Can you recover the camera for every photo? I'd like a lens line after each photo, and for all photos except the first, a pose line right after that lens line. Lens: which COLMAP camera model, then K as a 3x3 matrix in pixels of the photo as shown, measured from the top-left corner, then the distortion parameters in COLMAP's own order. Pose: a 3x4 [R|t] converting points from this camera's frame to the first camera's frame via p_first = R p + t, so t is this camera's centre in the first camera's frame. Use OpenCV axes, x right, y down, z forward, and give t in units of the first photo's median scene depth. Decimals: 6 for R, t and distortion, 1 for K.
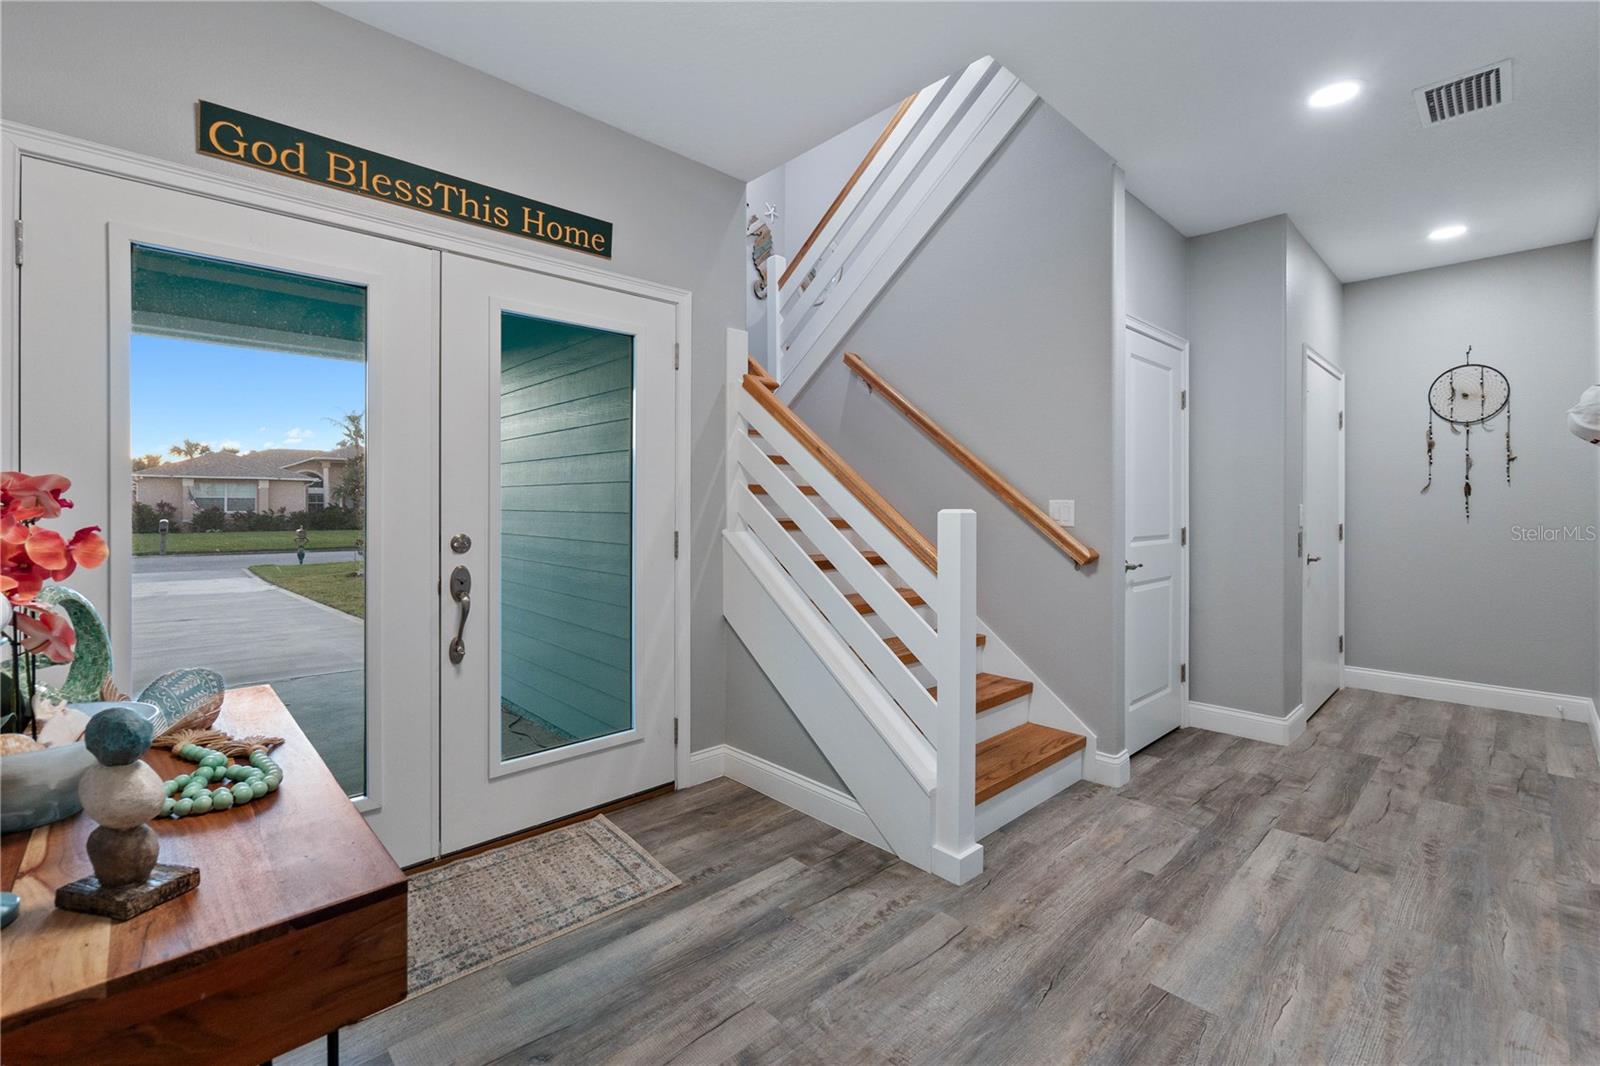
lens RADIAL K [[689.1, 0, 816.5], [0, 689.1, 503.6], [0, 0, 1]] dist [-0.004488, 0.000193]
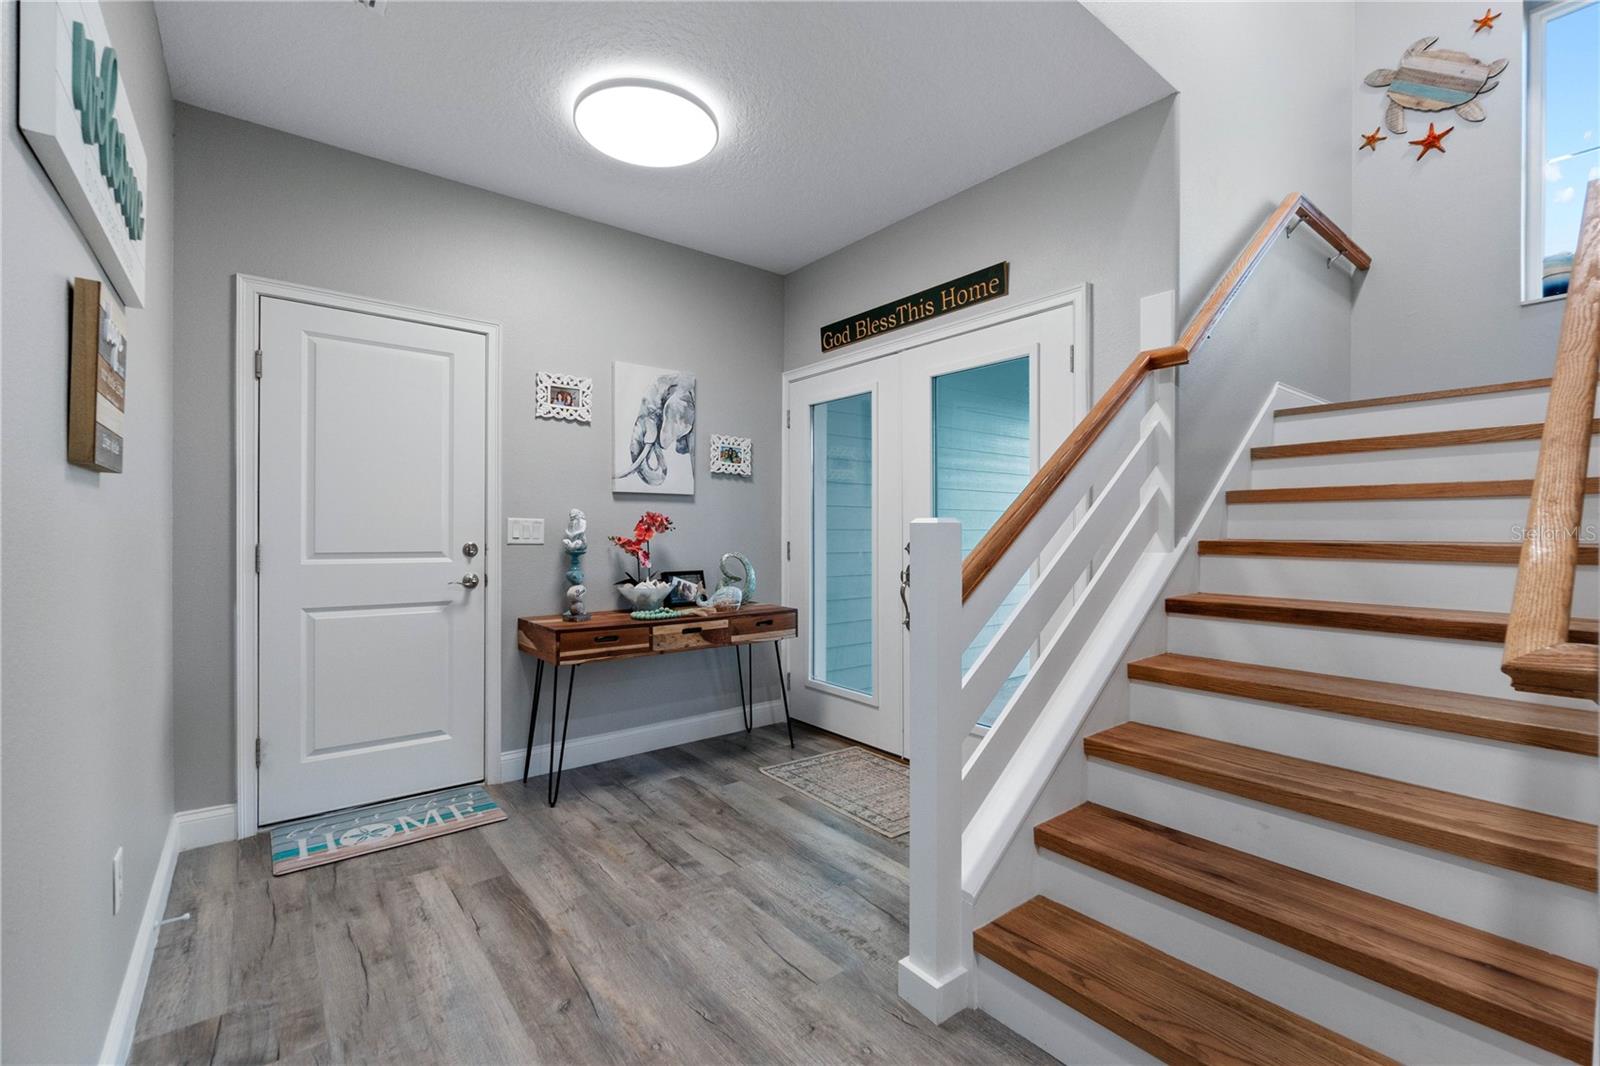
lens RADIAL K [[689.1, 0, 801.6], [0, 689.1, 539.1], [0, 0, 1]] dist [-0.004488, 0.000193]
pose [[-0.096484, 0.009901, -0.995285, 1.085449], [-0.005689, 0.999929, 0.010499, 0.028200], [0.995318, 0.006675, -0.096421, 1.045982]]
